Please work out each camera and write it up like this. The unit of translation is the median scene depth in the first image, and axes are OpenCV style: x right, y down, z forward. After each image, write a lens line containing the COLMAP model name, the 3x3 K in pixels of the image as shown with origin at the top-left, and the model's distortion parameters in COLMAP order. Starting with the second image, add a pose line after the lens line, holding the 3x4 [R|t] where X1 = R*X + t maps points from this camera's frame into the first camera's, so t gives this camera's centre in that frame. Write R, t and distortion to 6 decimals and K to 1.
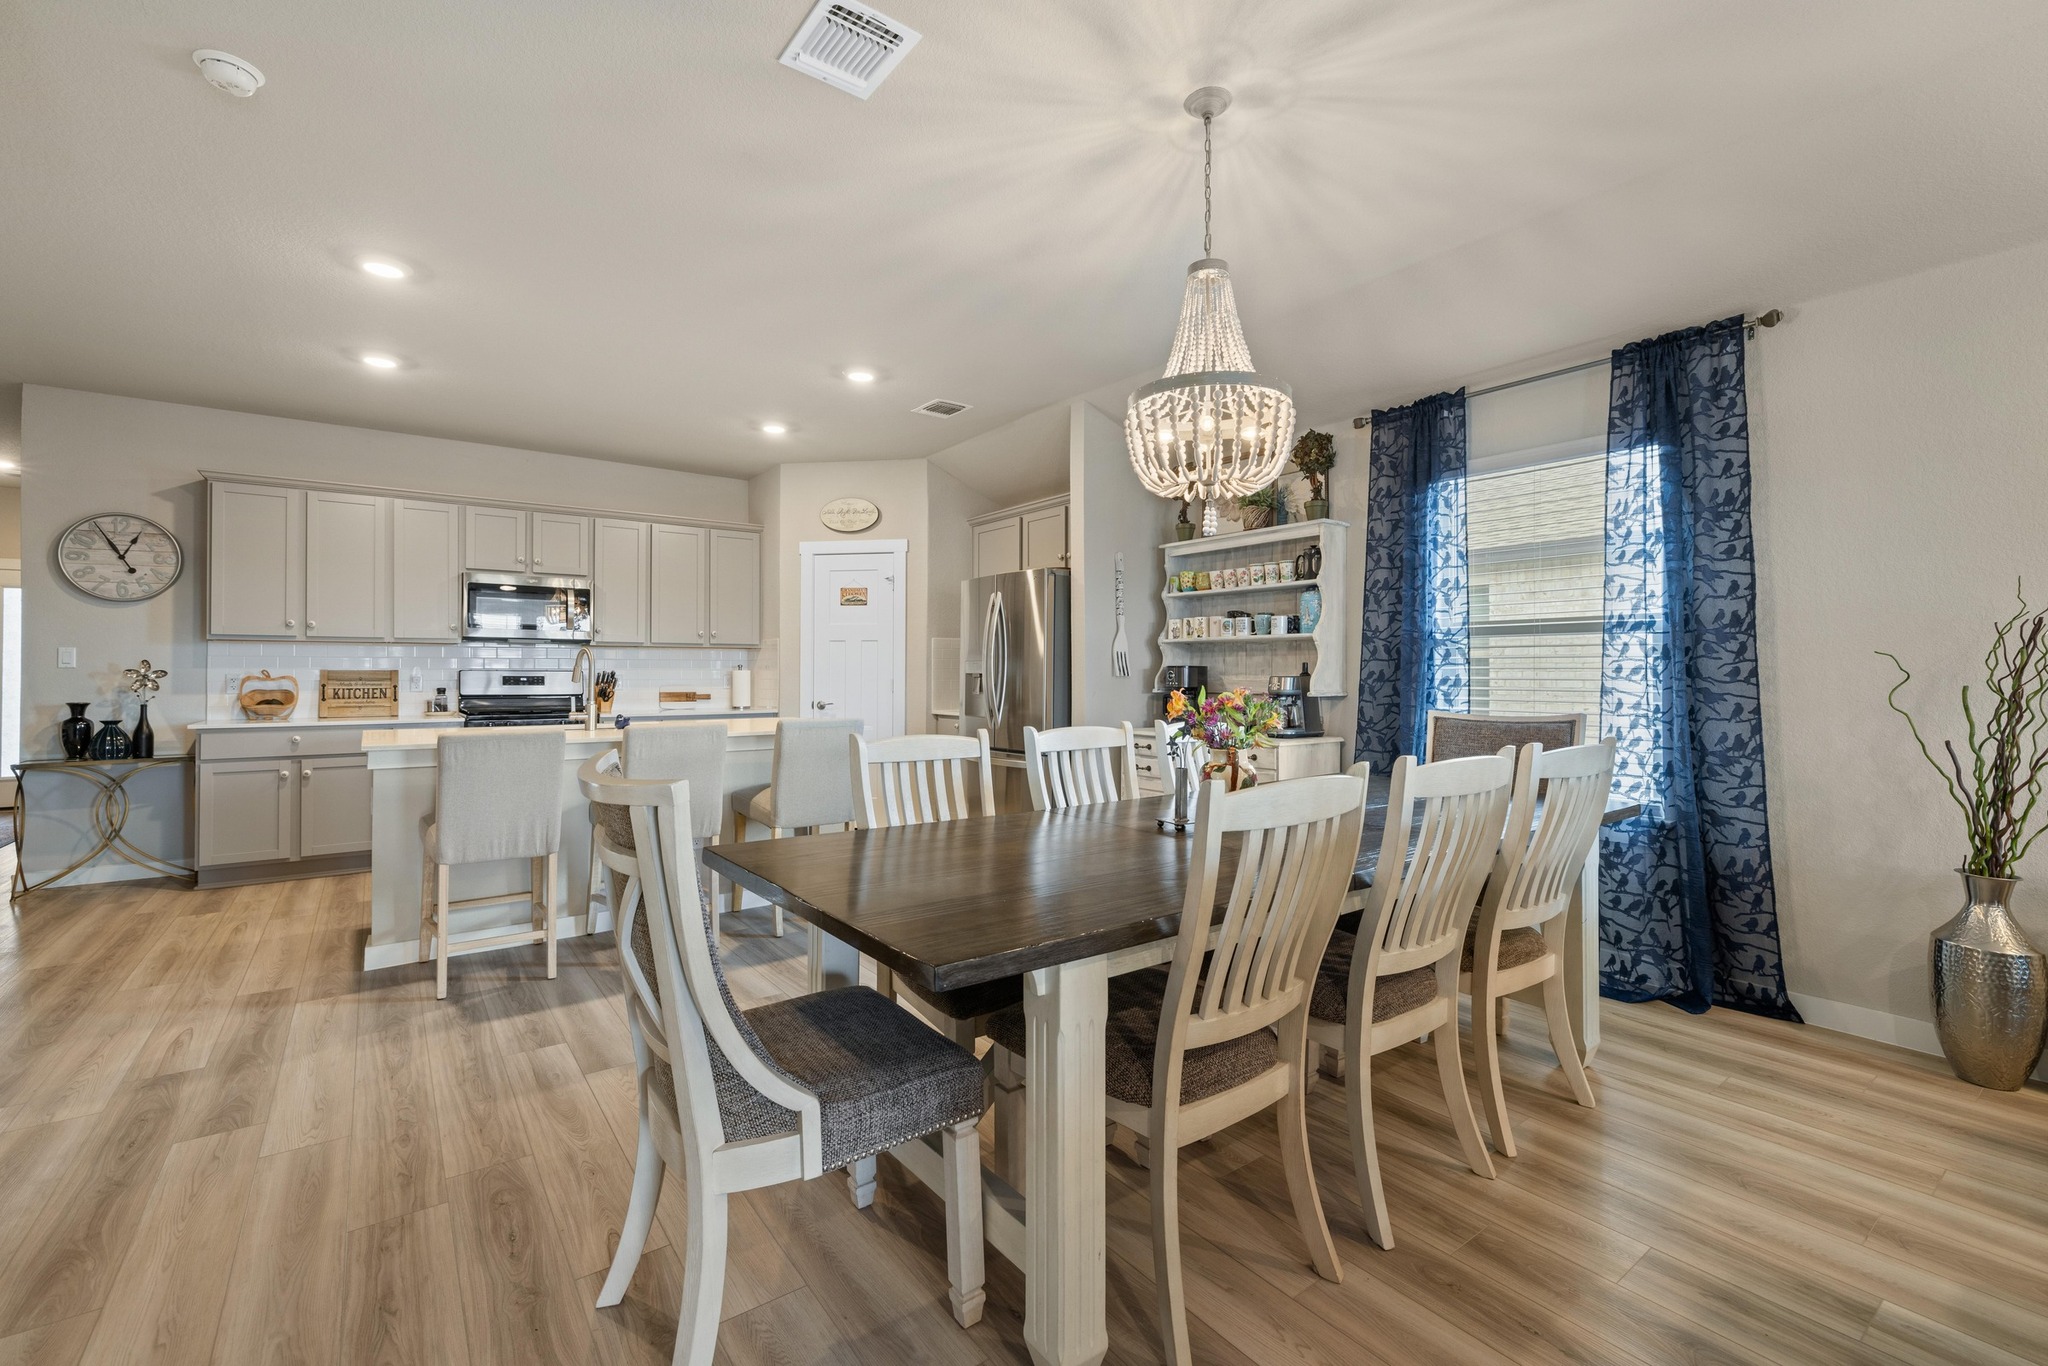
lens RADIAL K [[874.0, 0, 1016.6], [0, 874.0, 661.7], [0, 0, 1]] dist [0.001129, -0.000084]
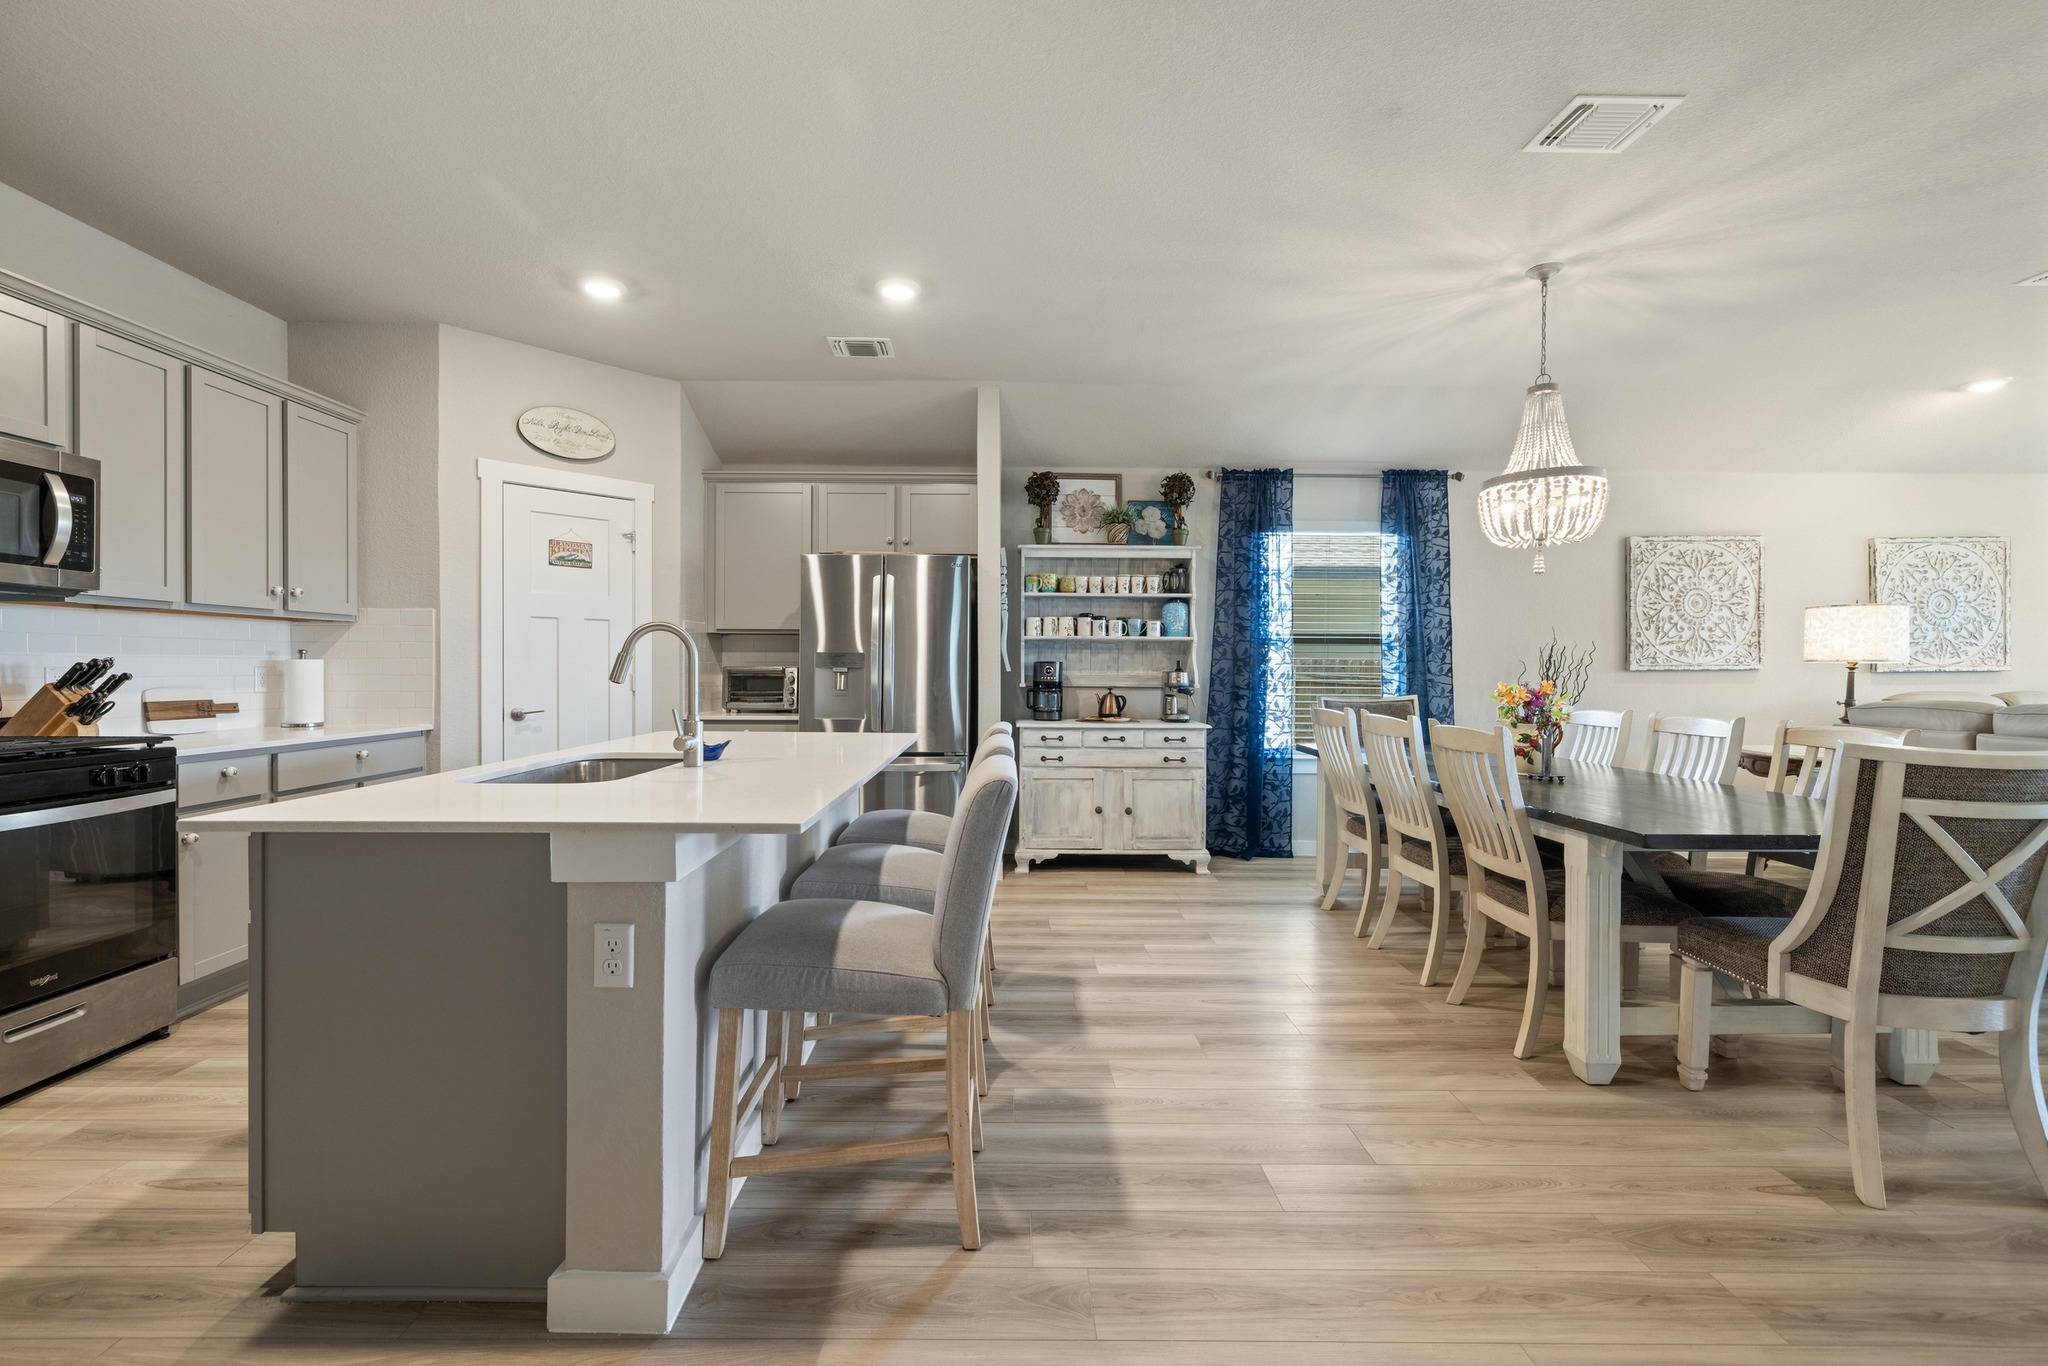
lens RADIAL K [[859.3, 0, 1011.4], [0, 859.3, 674.3], [0, 0, 1]] dist [0.001833, 0.000047]
pose [[0.588242, -0.002840, 0.808680, -0.712607], [-0.016209, 0.999752, 0.015302, 0.005093], [-0.808523, -0.022109, 0.588050, 0.432782]]
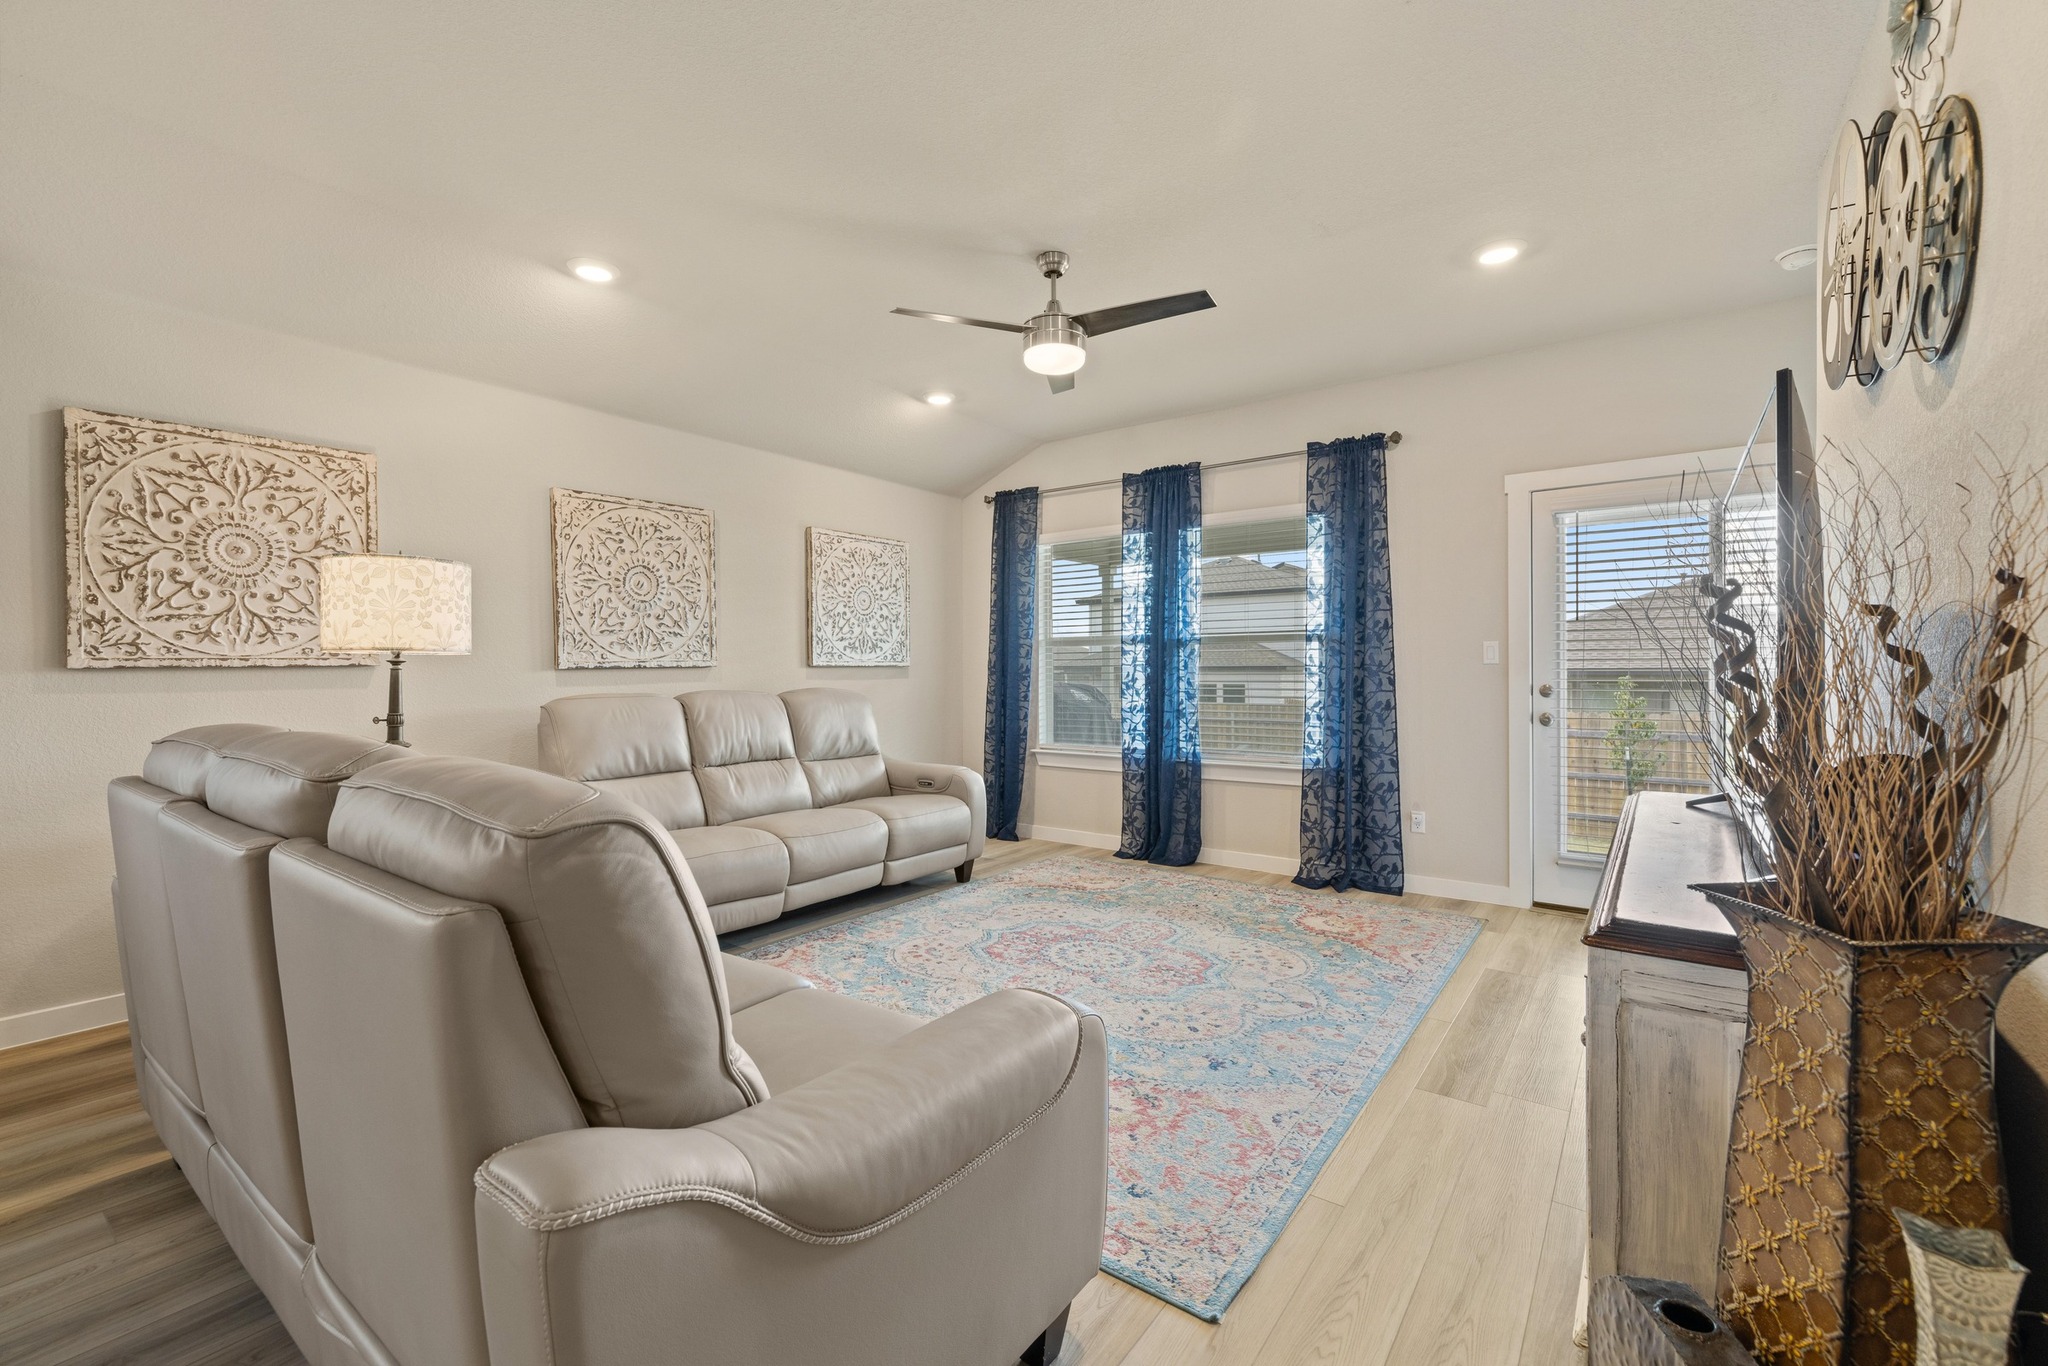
lens RADIAL K [[859.3, 0, 1011.4], [0, 859.3, 674.3], [0, 0, 1]] dist [0.001833, 0.000047]
pose [[-0.288134, -0.004669, 0.957579, -0.057721], [-0.011319, 0.999935, 0.001470, 0.000266], [-0.957523, -0.010416, -0.288168, -0.002354]]
